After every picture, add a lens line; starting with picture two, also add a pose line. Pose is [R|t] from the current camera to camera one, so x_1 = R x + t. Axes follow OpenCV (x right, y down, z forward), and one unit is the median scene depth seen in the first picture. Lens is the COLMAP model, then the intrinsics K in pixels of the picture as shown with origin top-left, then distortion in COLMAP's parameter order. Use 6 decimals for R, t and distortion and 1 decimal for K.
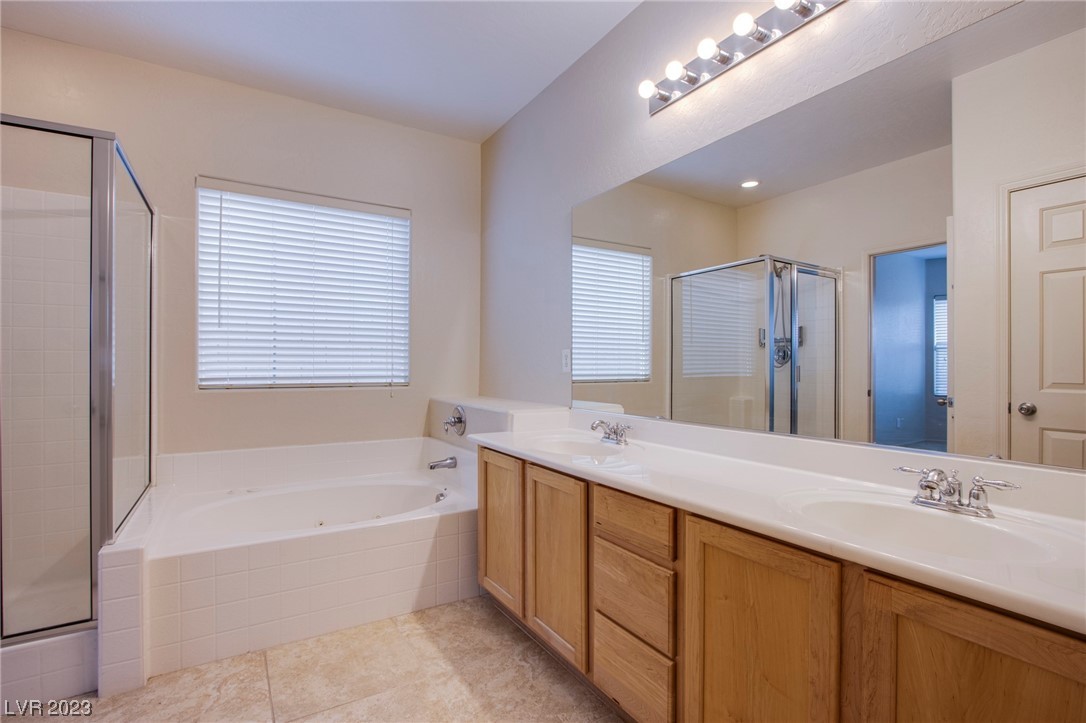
lens RADIAL K [[504.7, 0, 541.5], [0, 504.7, 361.6], [0, 0, 1]] dist [-0.020860, 0.002912]
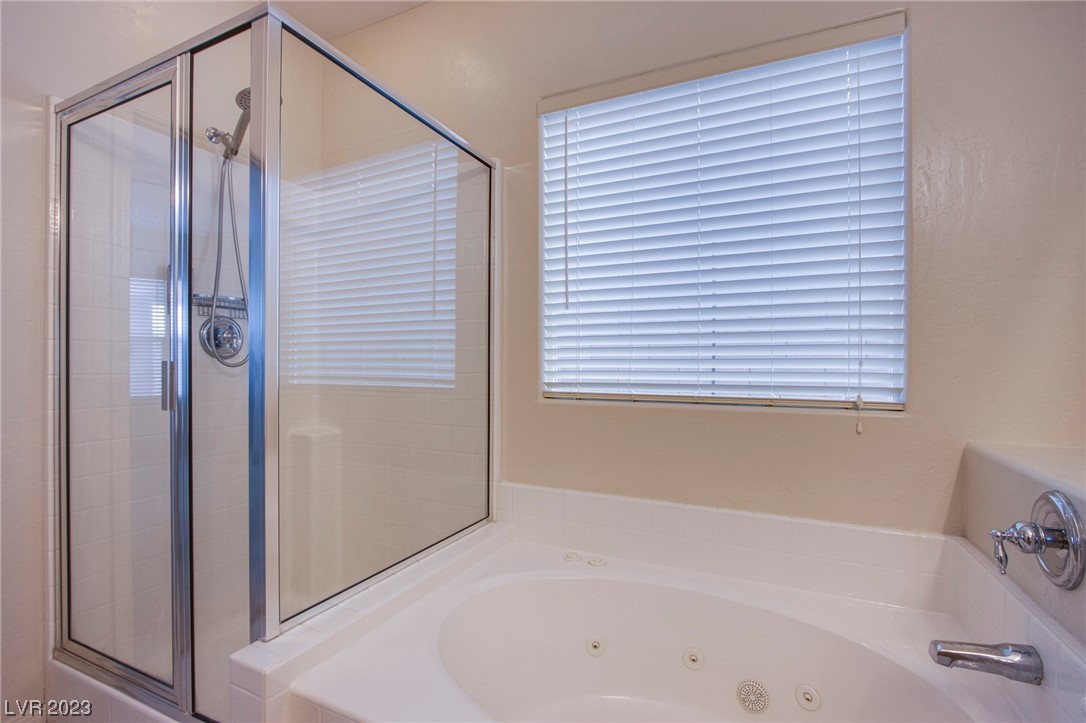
lens RADIAL K [[504.7, 0, 537.6], [0, 504.7, 367.0], [0, 0, 1]] dist [-0.020860, 0.002912]
pose [[0.544744, -0.002796, -0.838598, -0.075522], [-0.000384, 0.999994, -0.003584, 0.012067], [0.838602, 0.002275, 0.544740, 0.519120]]
